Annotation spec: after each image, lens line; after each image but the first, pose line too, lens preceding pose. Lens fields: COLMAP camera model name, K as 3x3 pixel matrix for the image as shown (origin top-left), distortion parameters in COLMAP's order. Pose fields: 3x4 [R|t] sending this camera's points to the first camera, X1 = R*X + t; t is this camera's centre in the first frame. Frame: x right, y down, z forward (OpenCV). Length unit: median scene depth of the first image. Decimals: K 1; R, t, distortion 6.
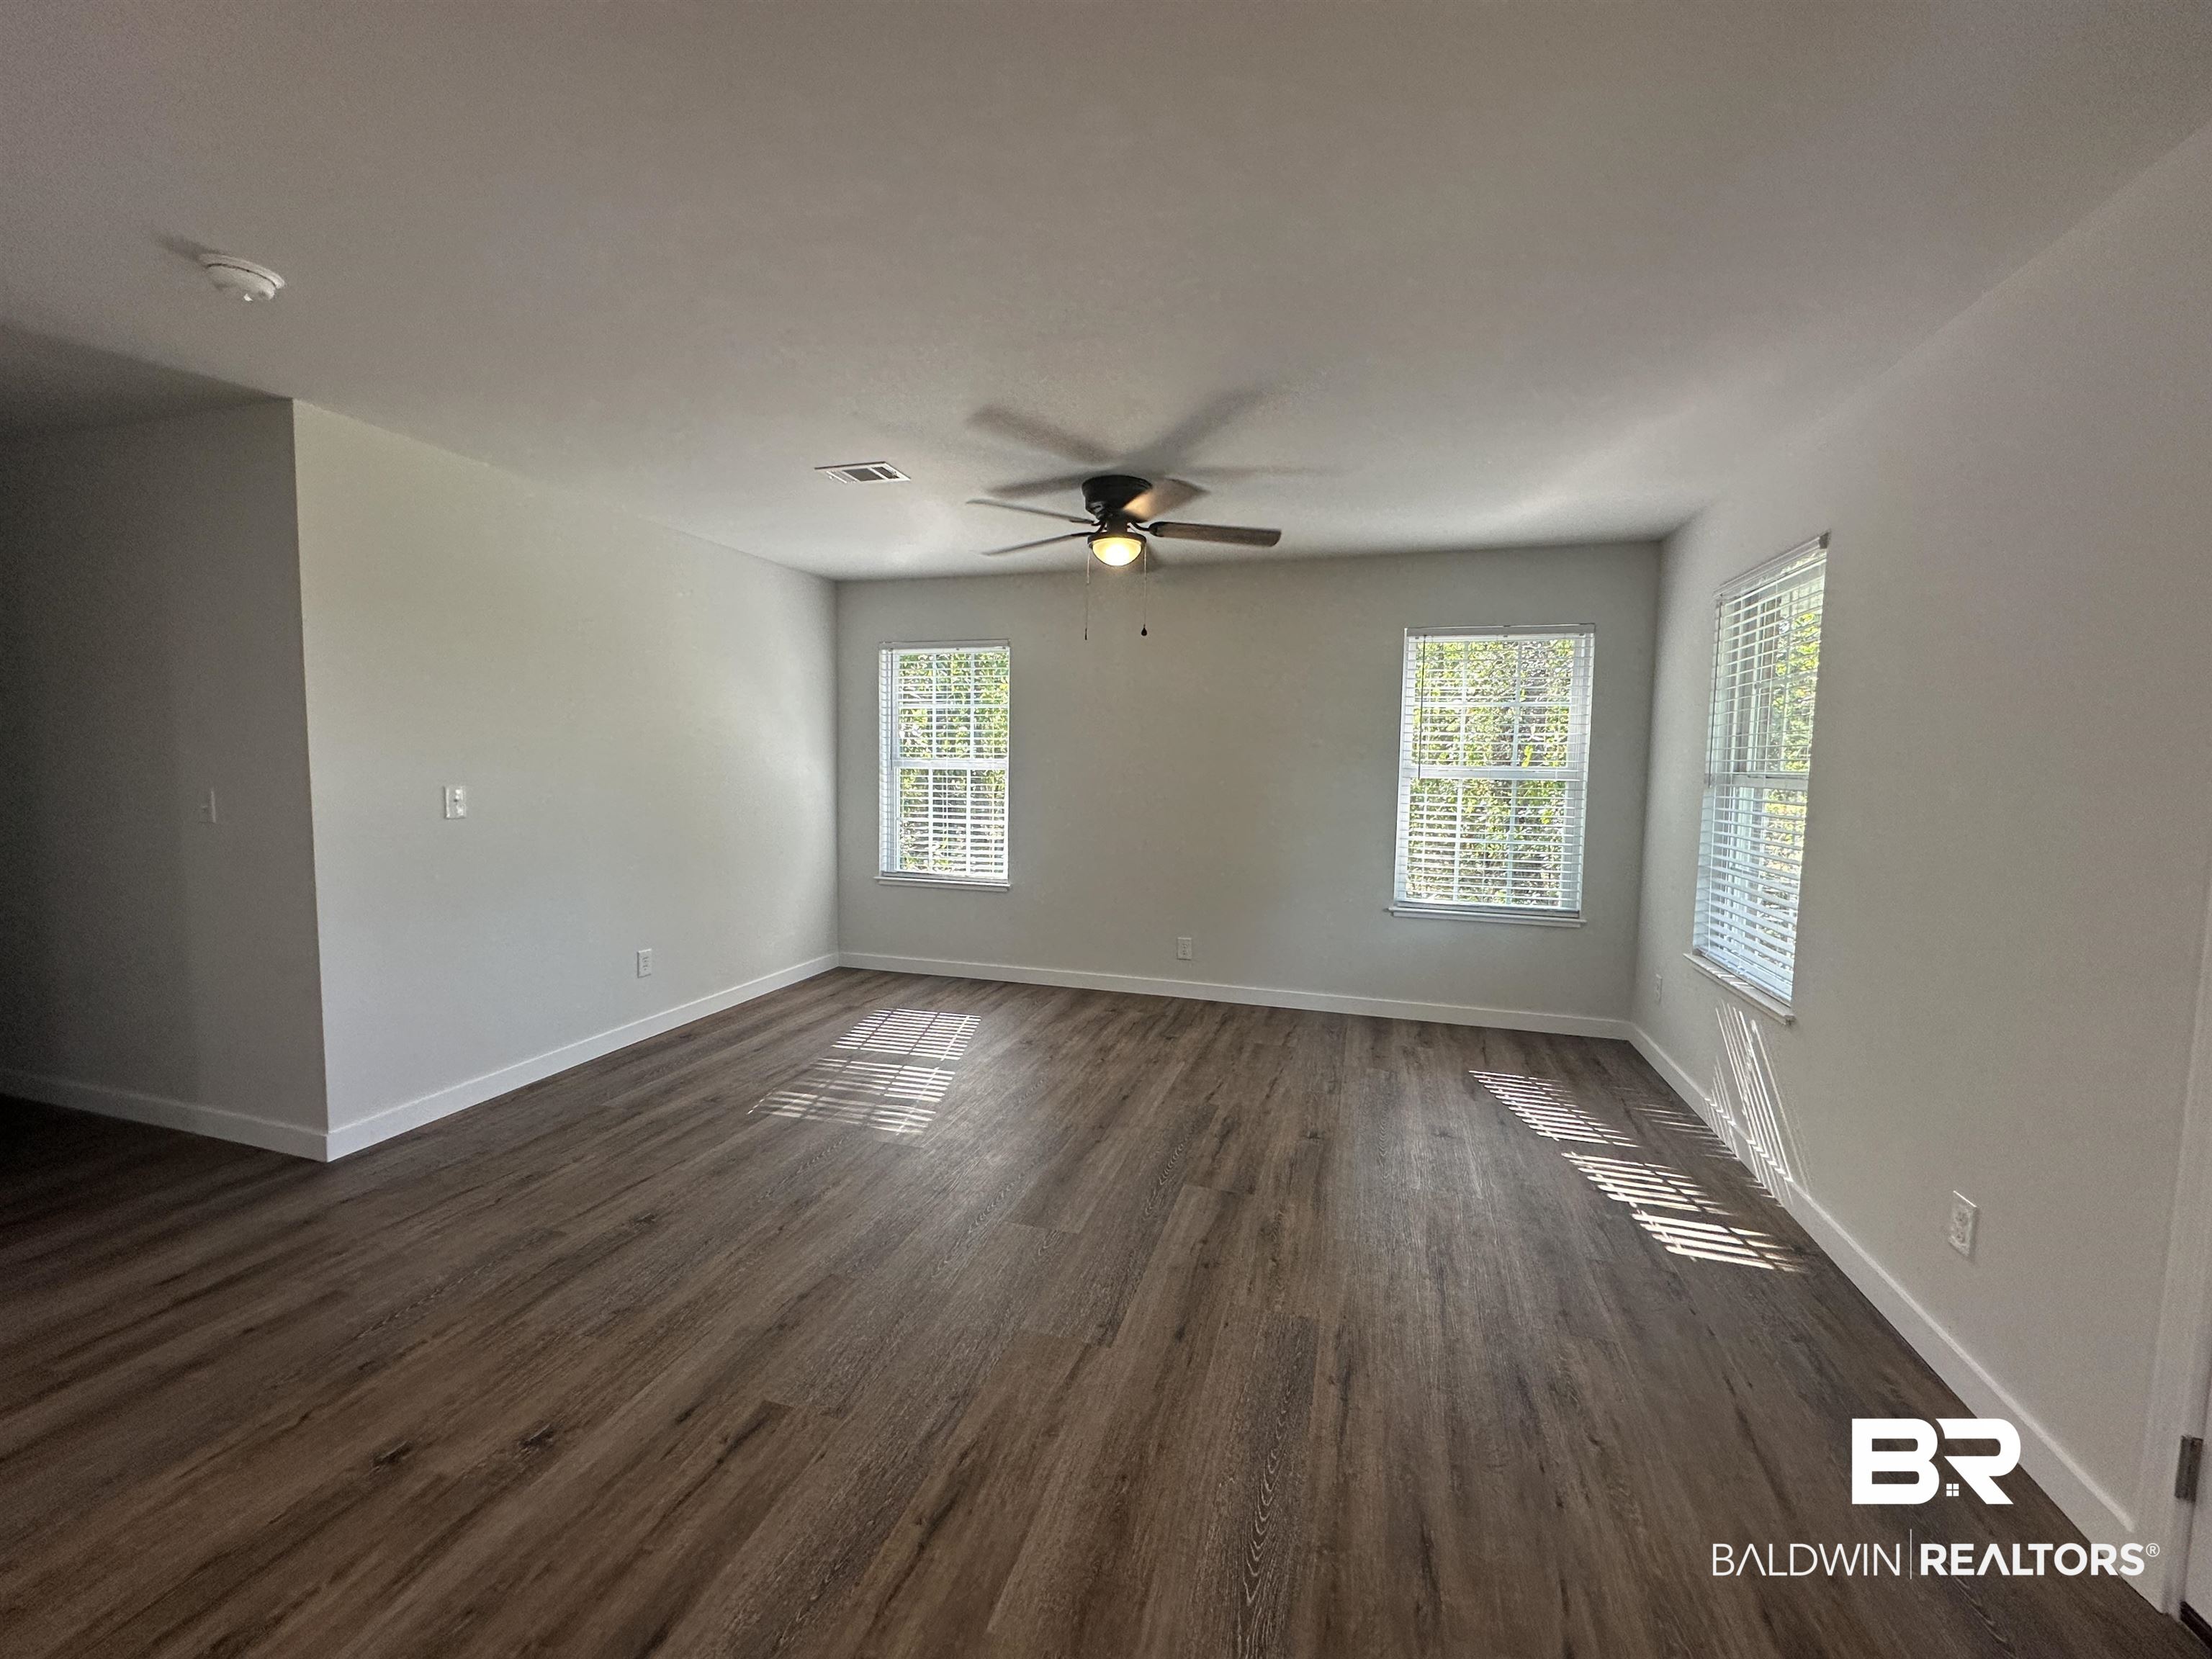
lens RADIAL K [[882.7, 0, 1104.8], [0, 882.7, 819.2], [0, 0, 1]] dist [-0.000262, -0.000394]
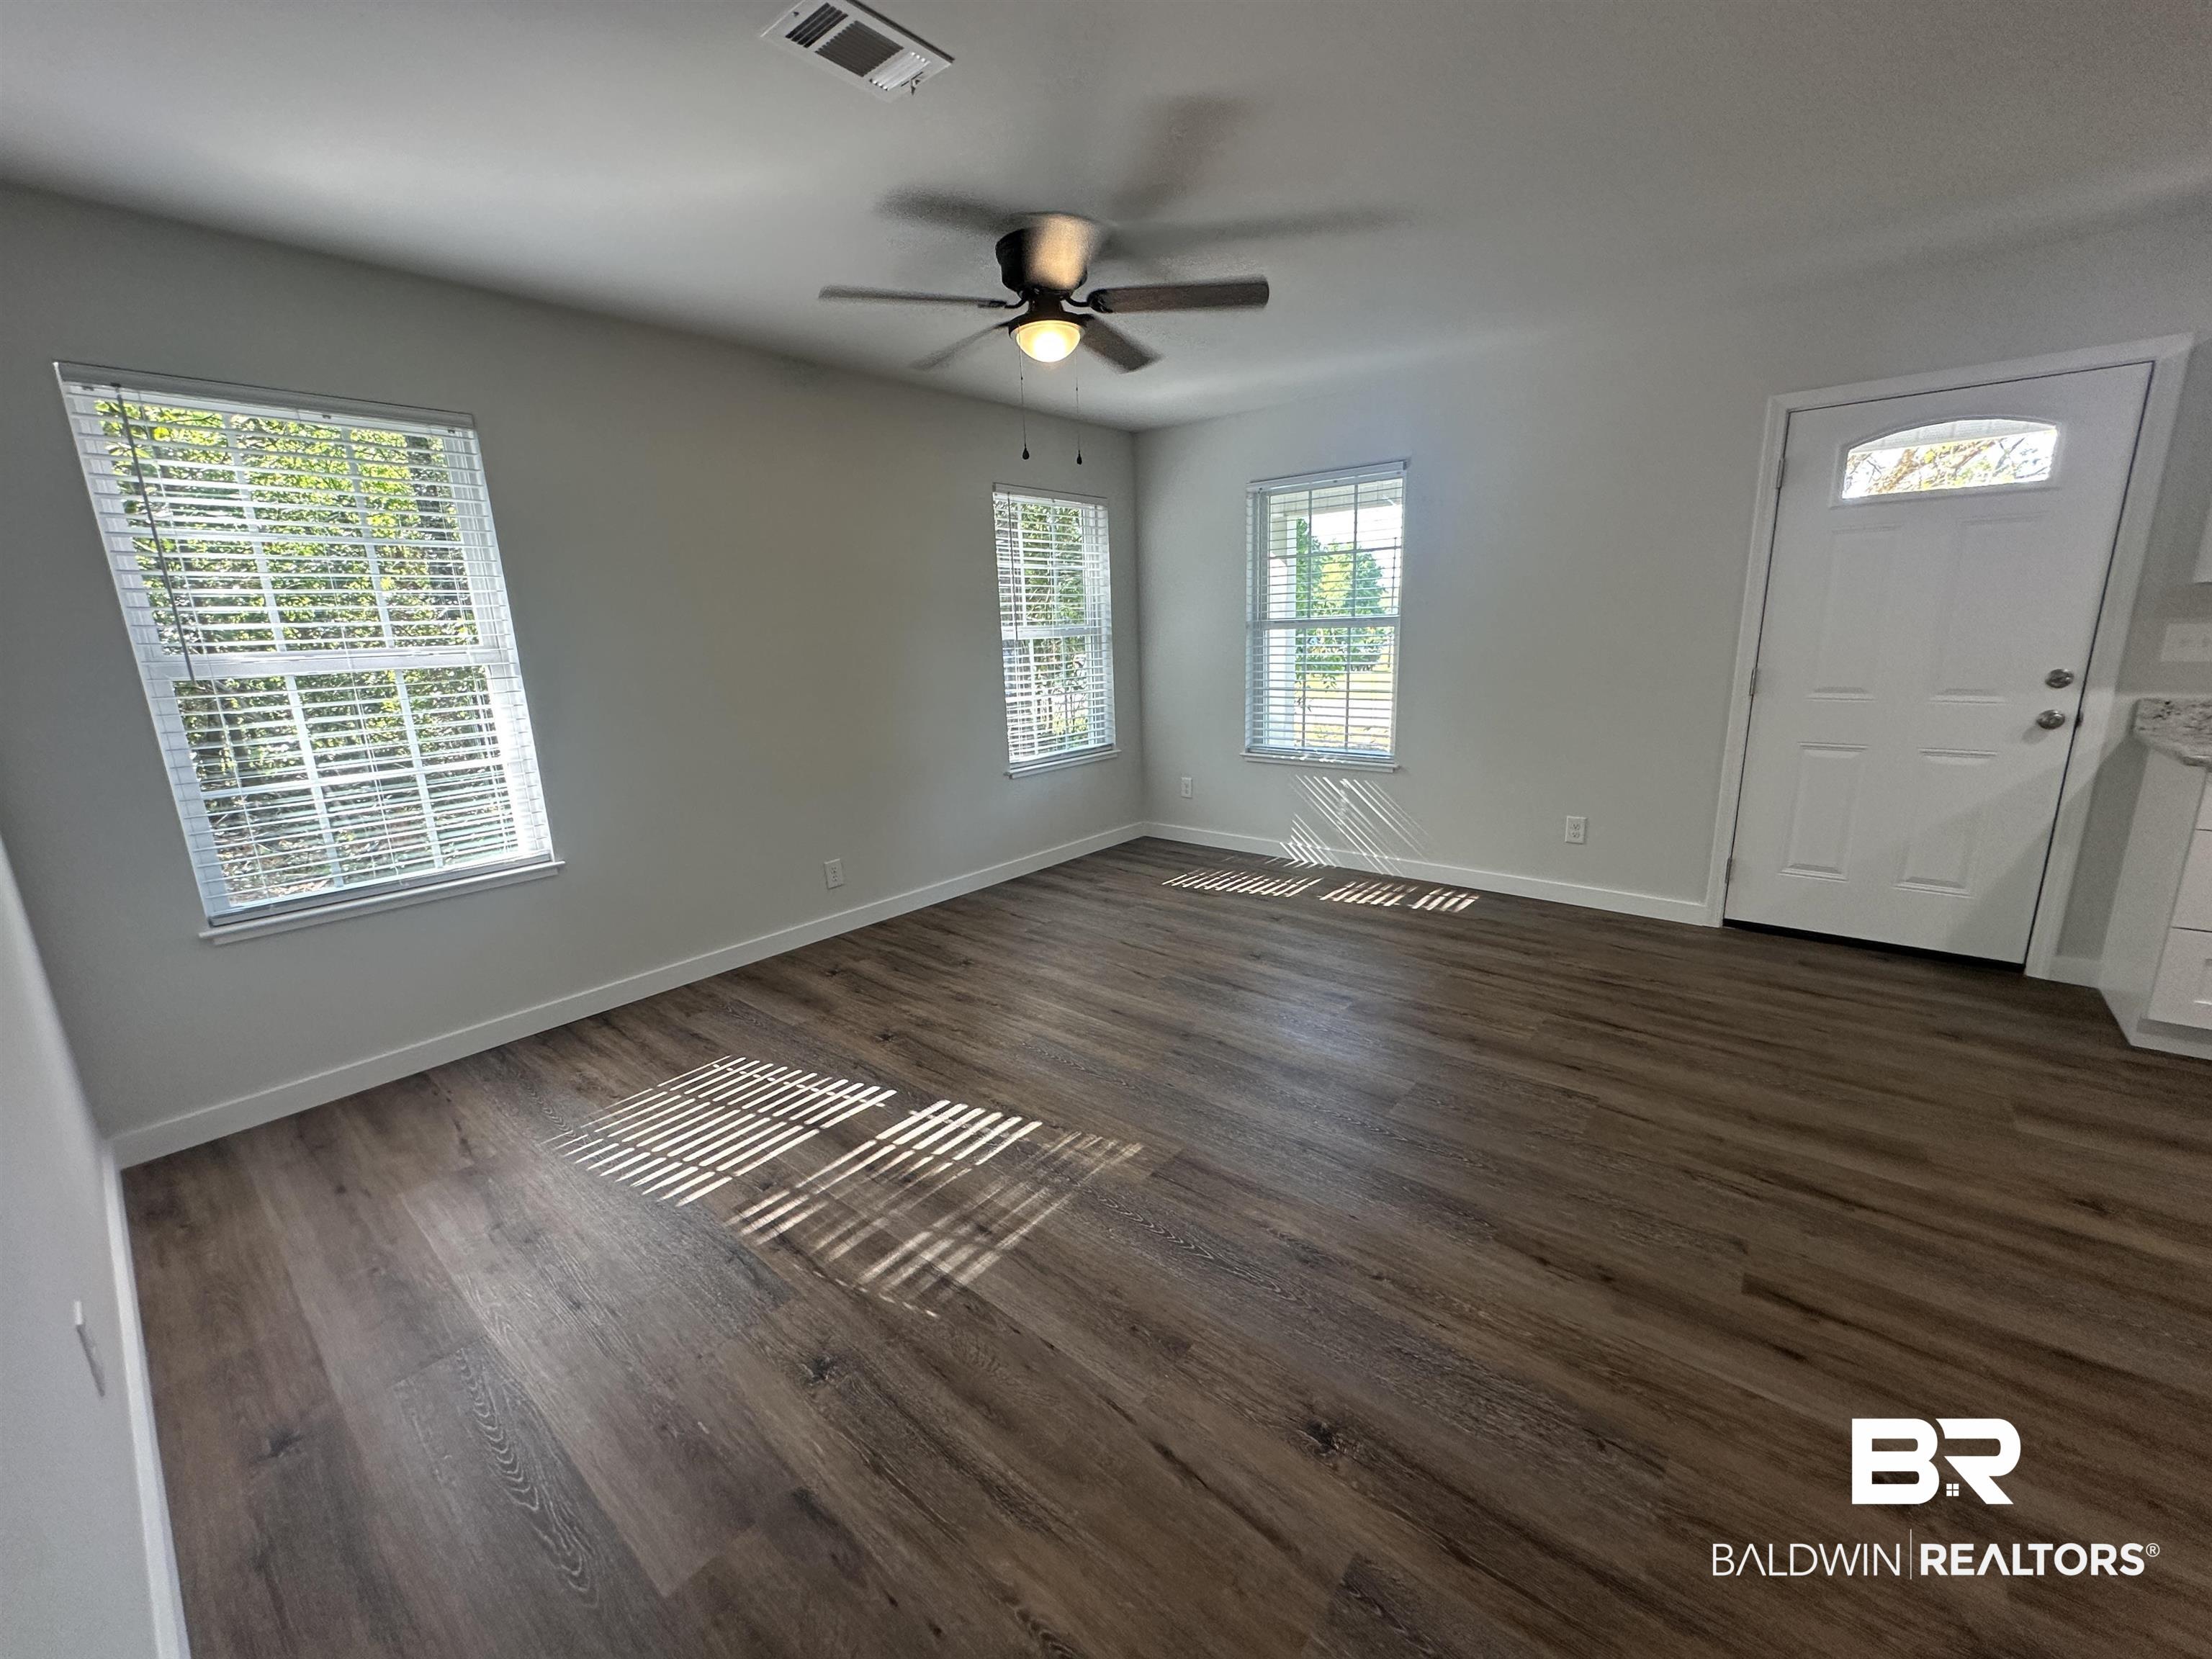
lens RADIAL K [[882.5, 0, 1106.0], [0, 882.5, 829.5], [0, 0, 1]] dist [-0.000507, 0.000374]
pose [[0.390980, -0.237437, 0.889246, -0.739847], [0.098325, 0.971398, 0.216142, -0.057831], [-0.915132, 0.002928, 0.403143, 0.660728]]
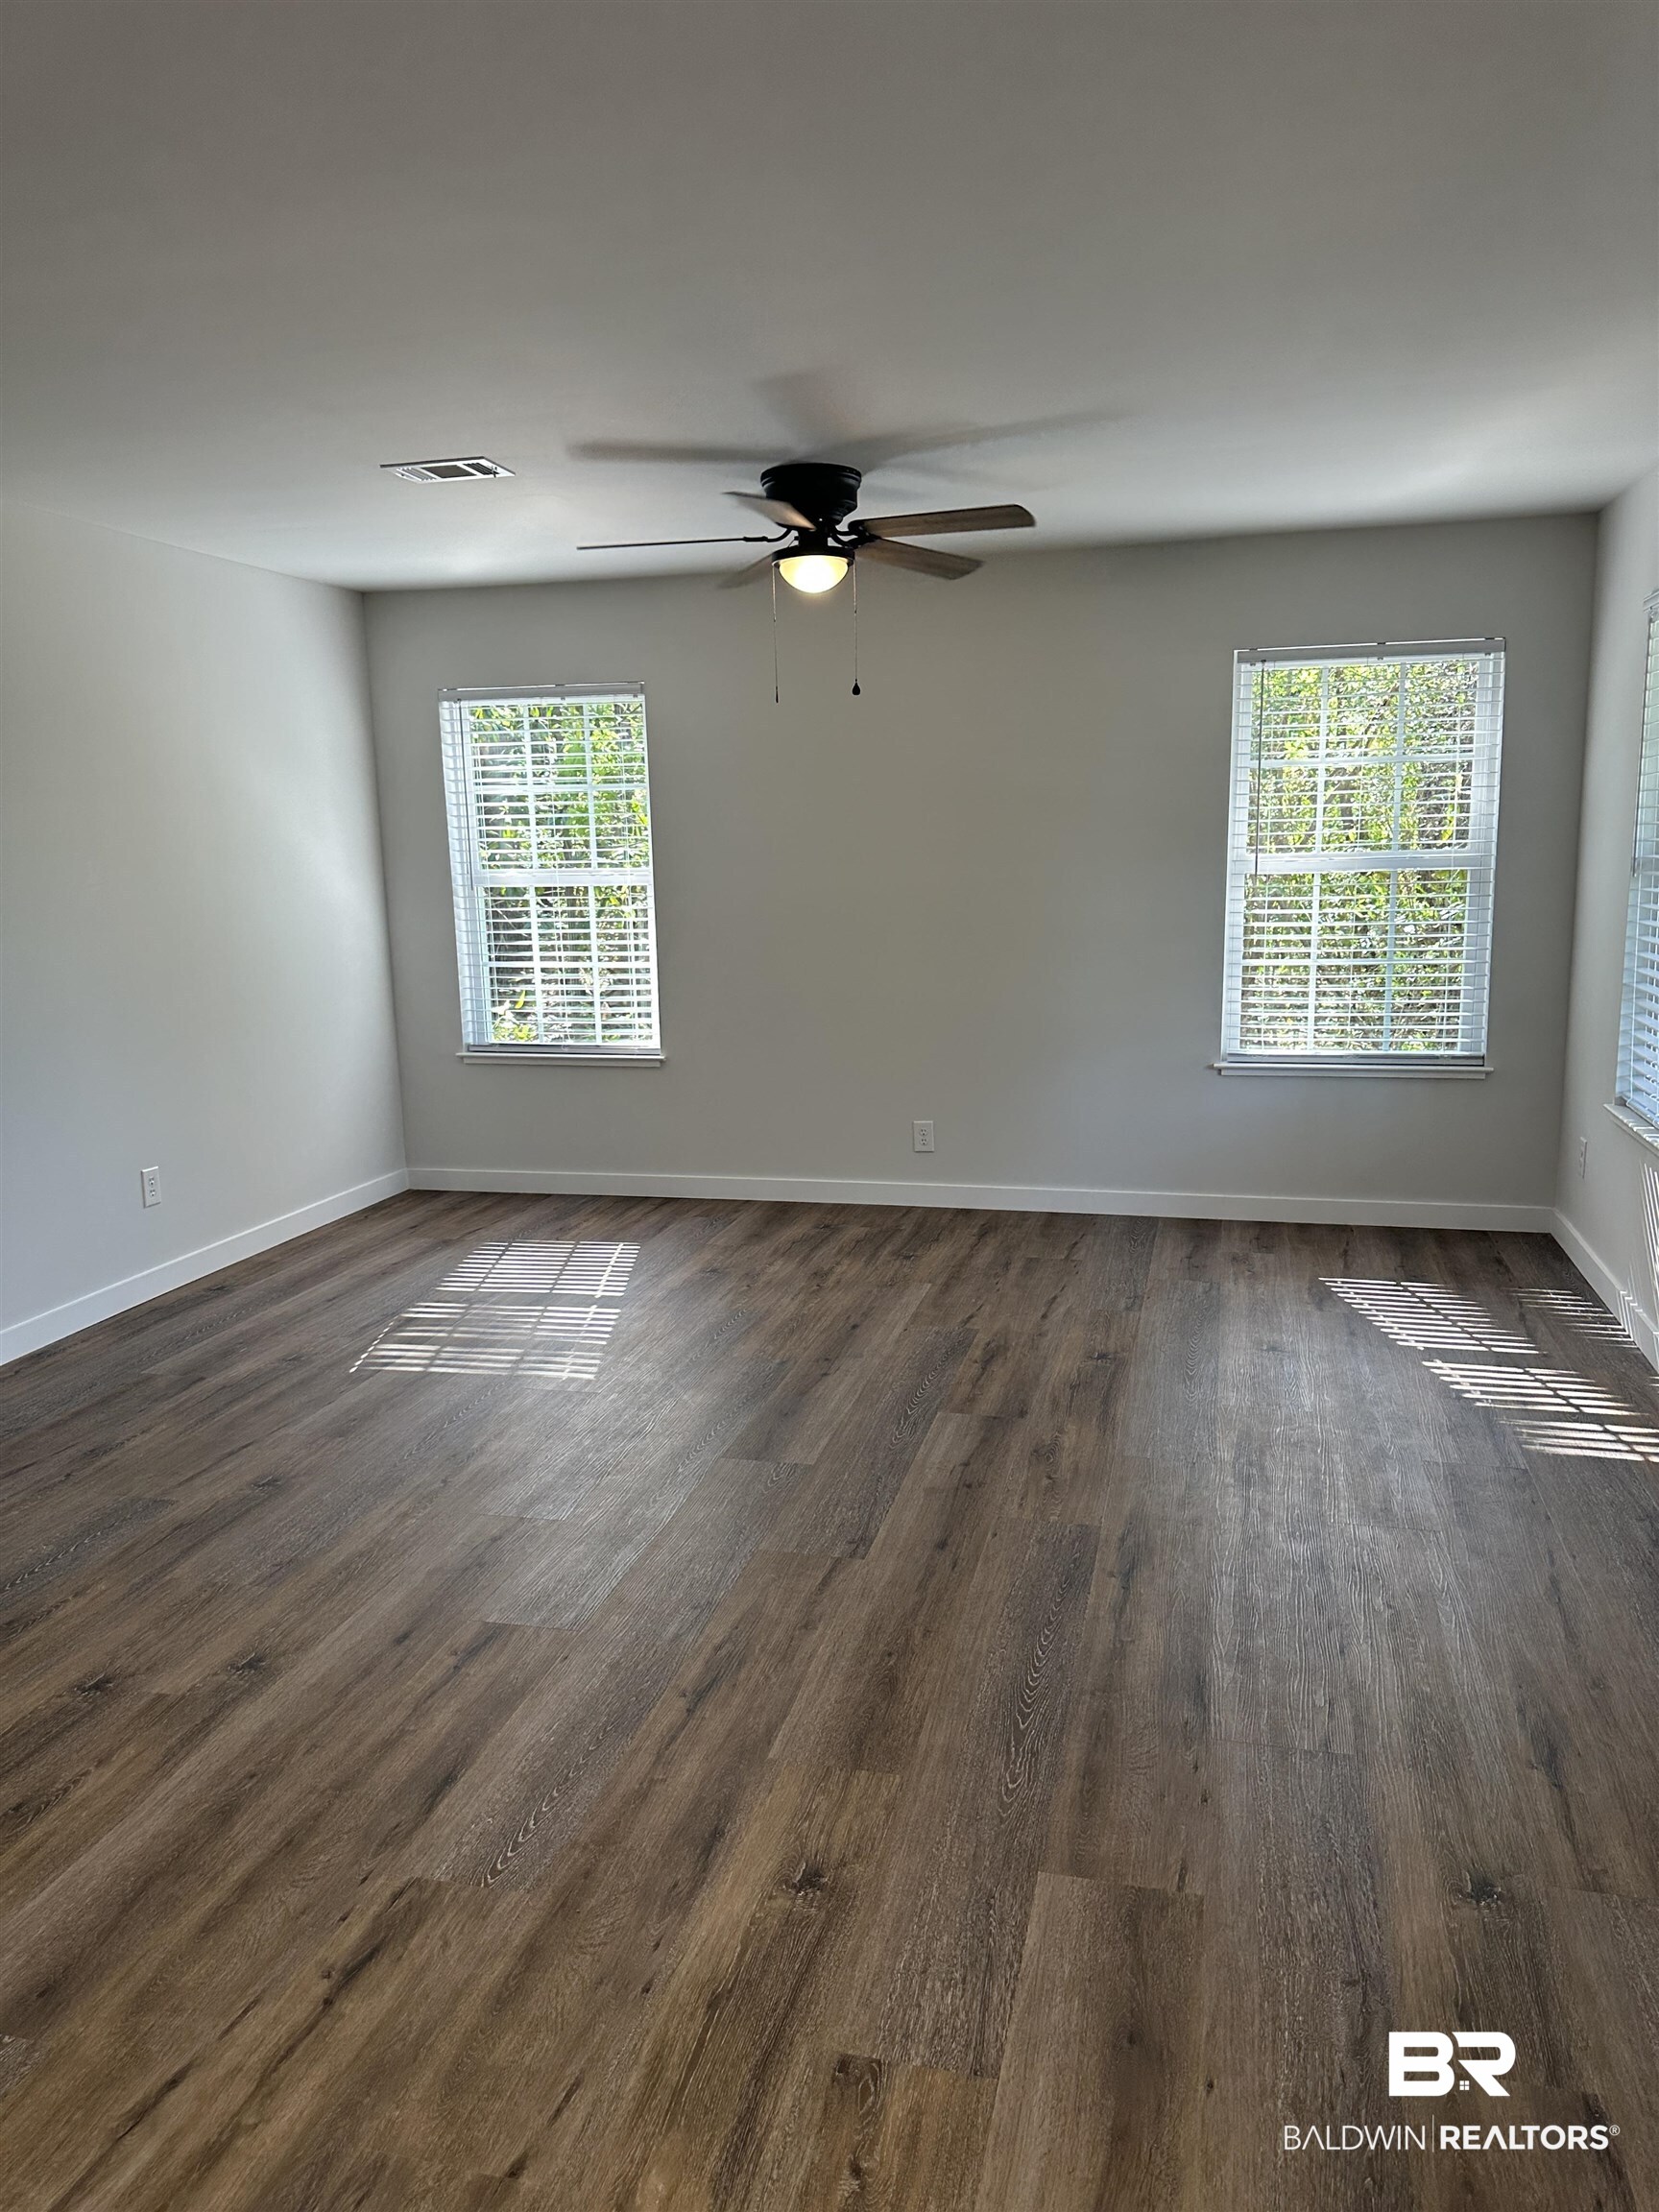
lens RADIAL K [[1553.7, 0, 829.5], [0, 1553.7, 1106.0], [0, 0, 1]] dist [0.132294, -0.171484]
pose [[0.998412, -0.043721, 0.035521, -0.037427], [0.039846, 0.993850, 0.103321, -0.008867], [-0.039820, -0.101742, 0.994014, -0.299300]]
